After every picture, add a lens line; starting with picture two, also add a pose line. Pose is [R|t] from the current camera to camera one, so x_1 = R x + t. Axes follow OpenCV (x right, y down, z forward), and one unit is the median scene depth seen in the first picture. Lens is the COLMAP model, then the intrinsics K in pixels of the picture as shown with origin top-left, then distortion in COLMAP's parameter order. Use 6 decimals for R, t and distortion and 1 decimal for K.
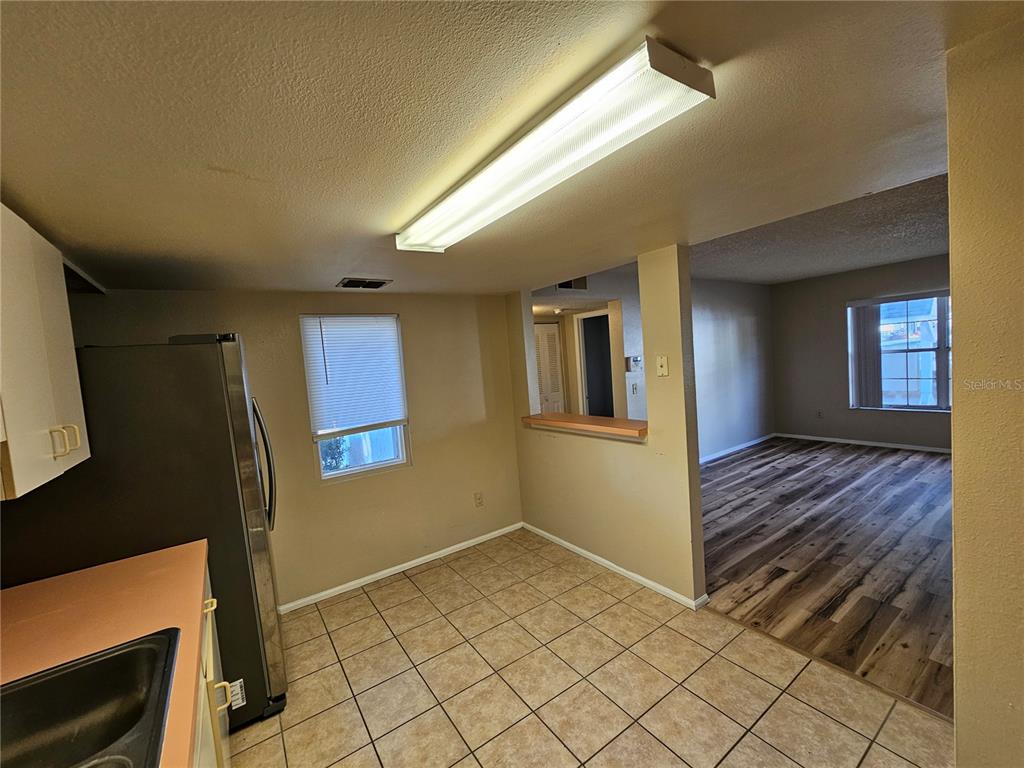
lens RADIAL K [[420.5, 0, 509.8], [0, 420.5, 386.8], [0, 0, 1]] dist [-0.001952, 0.000140]
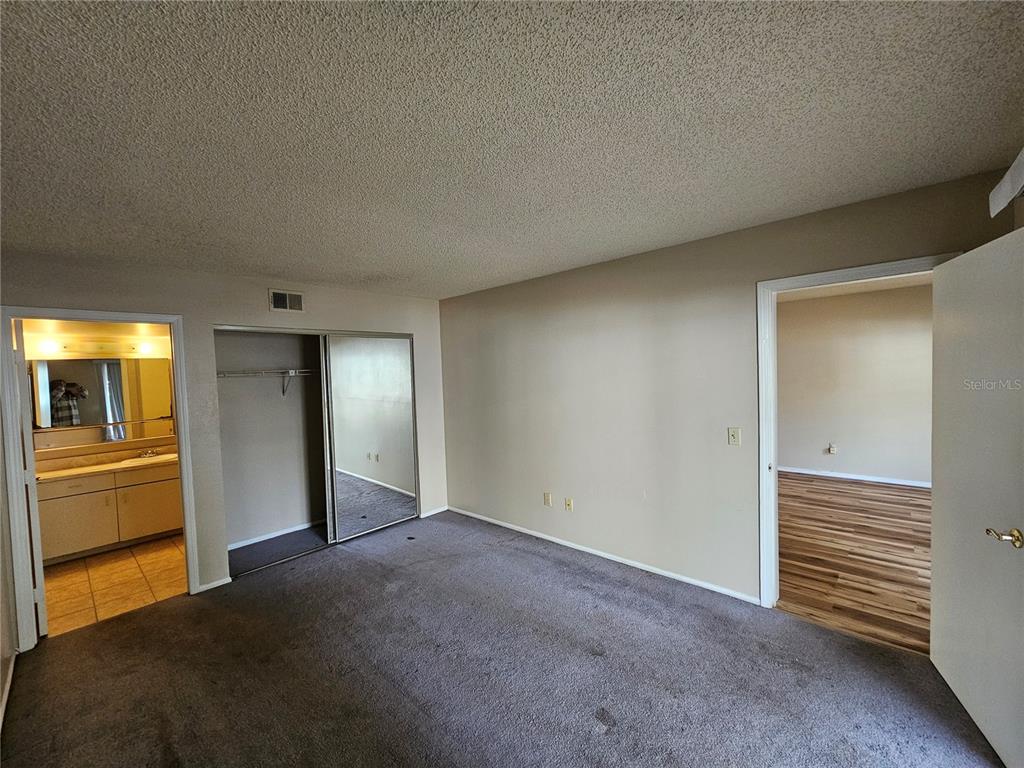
lens RADIAL K [[420.5, 0, 509.8], [0, 420.5, 386.8], [0, 0, 1]] dist [-0.001952, 0.000140]
pose [[0.222047, 0.104858, -0.969381, 1.401107], [-0.044243, 0.994260, 0.097415, -0.108129], [0.974032, 0.021258, 0.225412, -0.044435]]
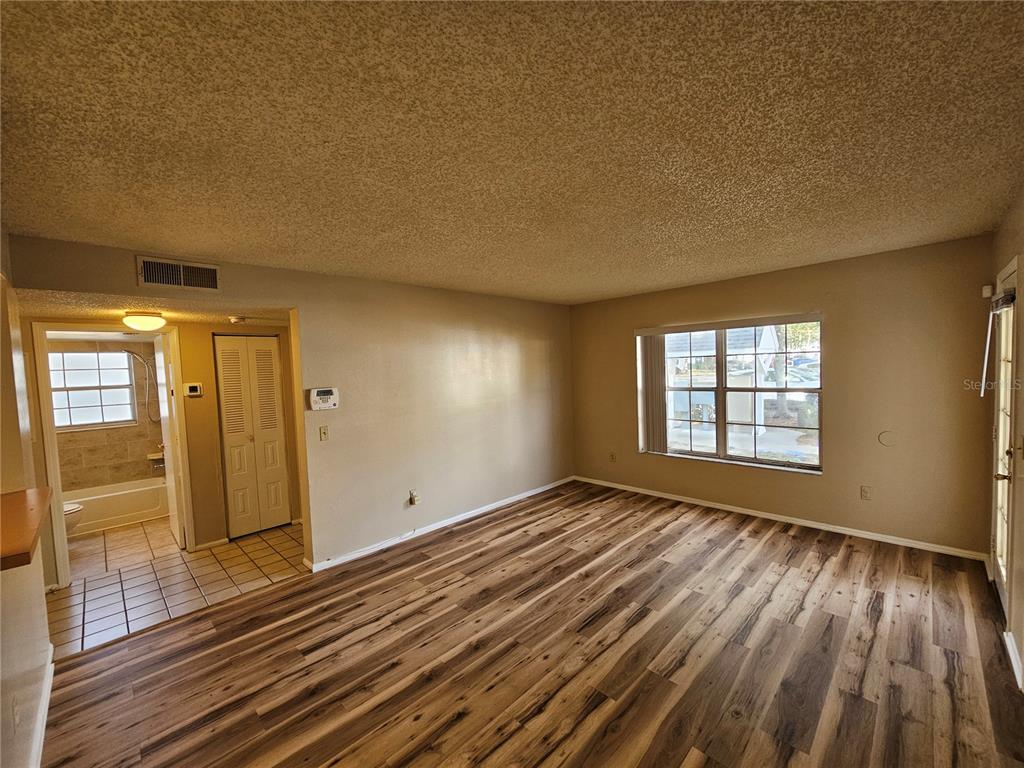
lens RADIAL K [[420.5, 0, 509.8], [0, 420.5, 386.8], [0, 0, 1]] dist [-0.001952, 0.000140]
pose [[0.983464, 0.031896, 0.178271, 0.490512], [-0.027196, 0.999217, -0.028748, -0.064195], [-0.179048, 0.023424, 0.983561, 0.241062]]
